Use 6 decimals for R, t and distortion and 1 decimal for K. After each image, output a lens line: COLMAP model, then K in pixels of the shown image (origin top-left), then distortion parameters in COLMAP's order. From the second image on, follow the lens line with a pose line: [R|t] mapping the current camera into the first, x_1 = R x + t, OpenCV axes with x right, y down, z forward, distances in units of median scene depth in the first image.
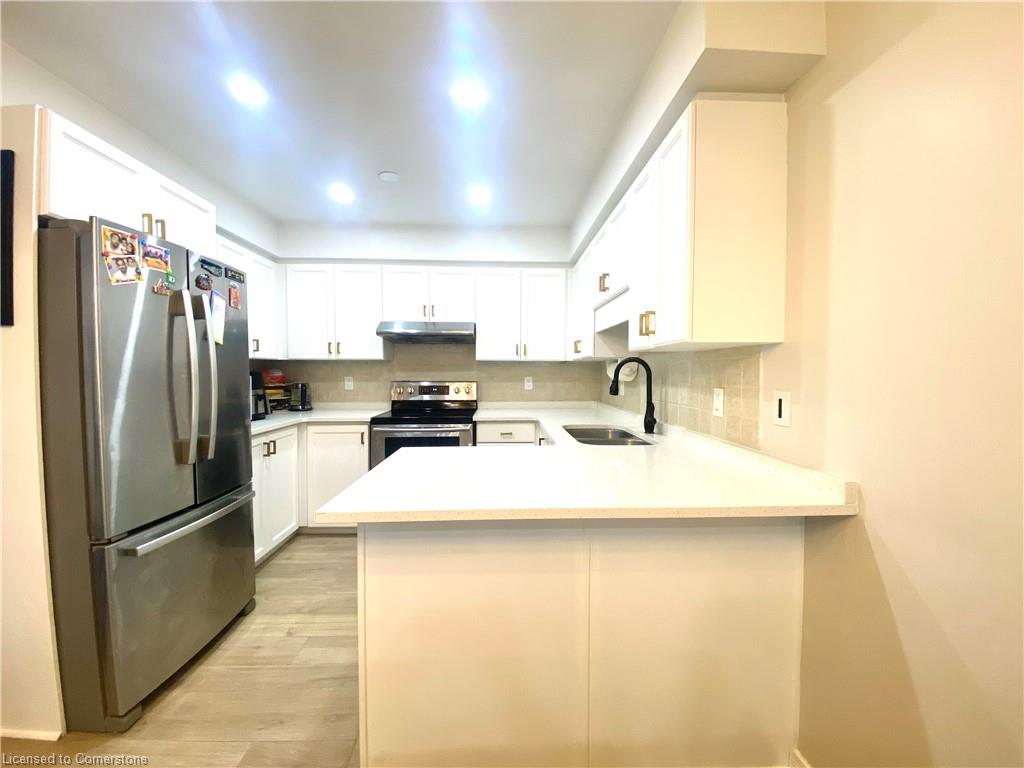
lens RADIAL K [[408.1, 0, 512.0], [0, 408.1, 382.1], [0, 0, 1]] dist [0.000623, -0.014219]
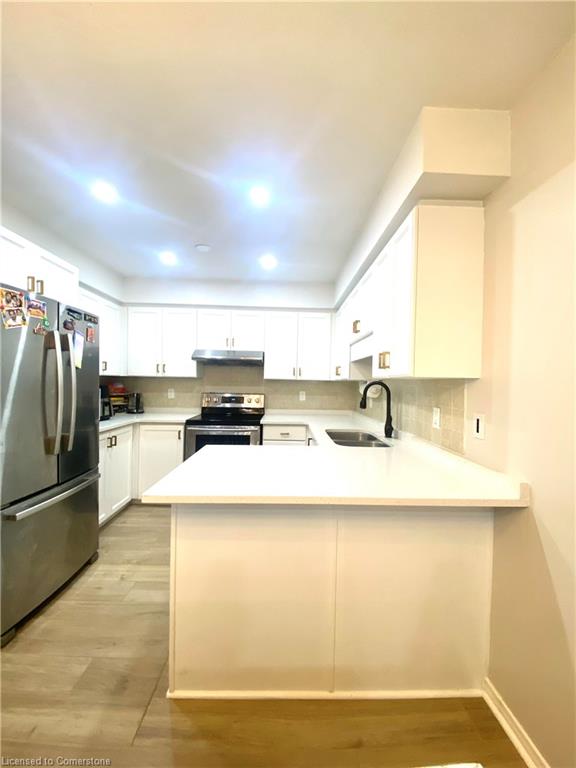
lens RADIAL K [[306.1, 0, 288.0], [0, 306.1, 384.0], [0, 0, 1]] dist [0.000623, -0.014219]
pose [[0.999626, 0.018755, -0.019887, 0.019141], [-0.019175, 0.999592, -0.021161, -0.024941], [0.019482, 0.021535, 0.999578, -0.029709]]
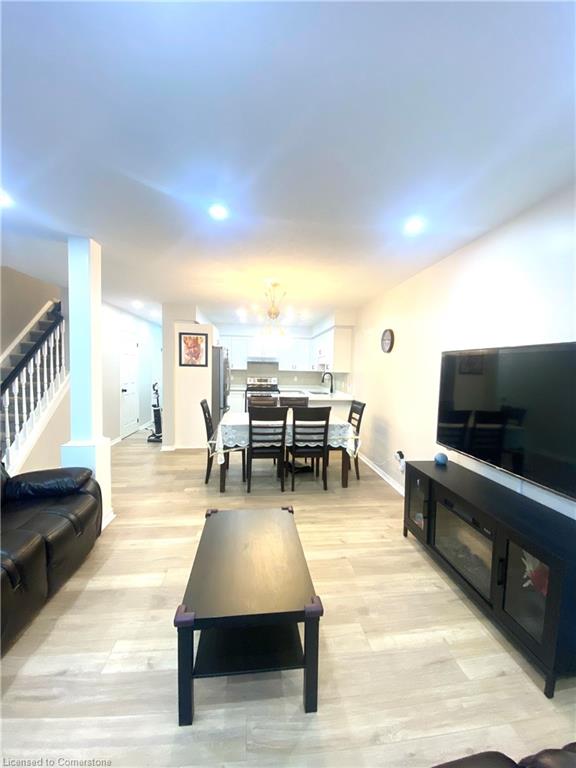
lens RADIAL K [[306.1, 0, 288.0], [0, 306.1, 384.0], [0, 0, 1]] dist [0.000623, -0.014219]
pose [[0.996906, 0.016119, 0.076933, -0.280589], [-0.018107, 0.999518, 0.025213, -0.020529], [-0.076490, -0.026528, 0.996717, -1.781185]]
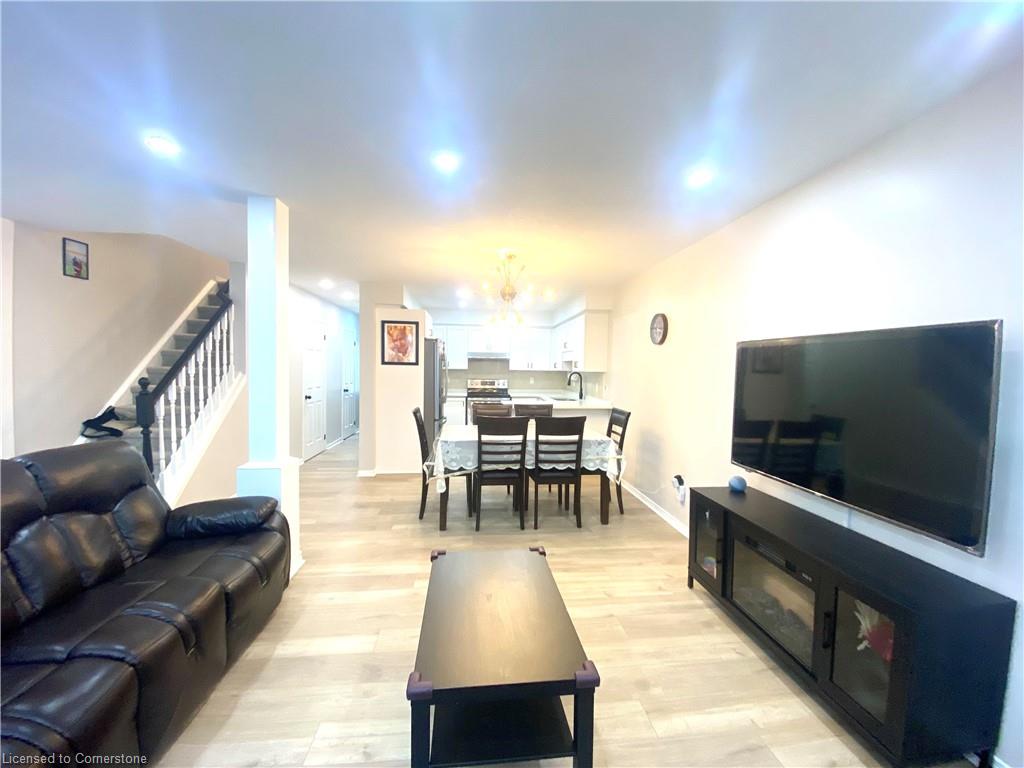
lens RADIAL K [[408.1, 0, 512.0], [0, 408.1, 382.1], [0, 0, 1]] dist [0.000623, -0.014219]
pose [[0.997816, 0.011951, 0.064960, -0.324050], [-0.012569, 0.999880, 0.009110, -0.012684], [-0.064843, -0.009907, 0.997846, -1.793199]]
